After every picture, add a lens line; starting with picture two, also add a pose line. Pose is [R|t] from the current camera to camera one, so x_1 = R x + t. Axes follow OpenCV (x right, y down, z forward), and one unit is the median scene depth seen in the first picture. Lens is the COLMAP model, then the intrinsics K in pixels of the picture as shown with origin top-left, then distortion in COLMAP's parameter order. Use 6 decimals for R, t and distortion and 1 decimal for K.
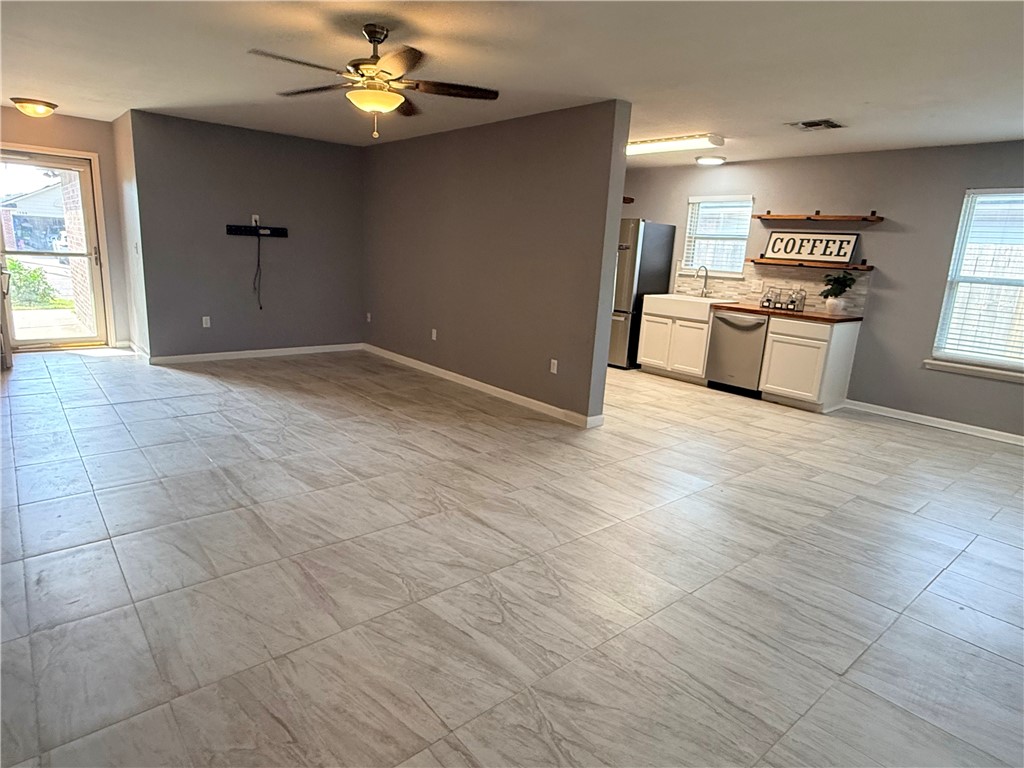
lens RADIAL K [[592.9, 0, 511.1], [0, 592.9, 384.7], [0, 0, 1]] dist [-0.006145, -0.001146]
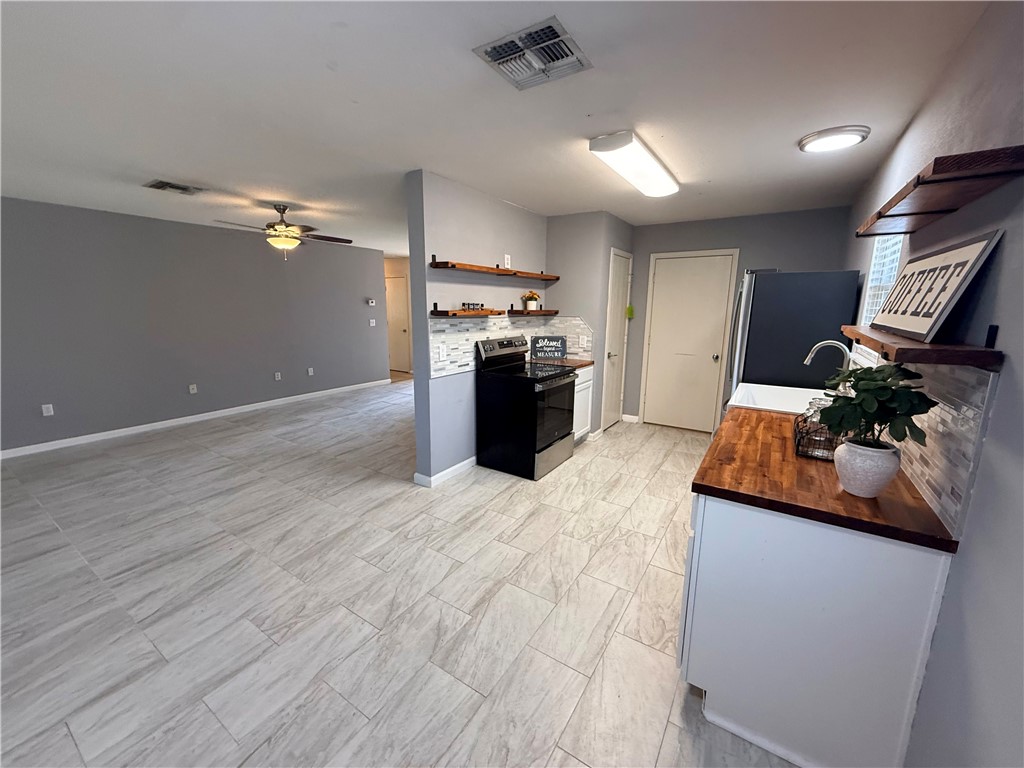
lens RADIAL K [[410.6, 0, 510.0], [0, 410.6, 382.8], [0, 0, 1]] dist [-0.000922, 0.000277]
pose [[0.287095, 0.126878, -0.949462, 0.982301], [-0.212505, 0.974927, 0.066024, -0.214016], [0.934033, 0.182811, 0.306859, 1.031240]]
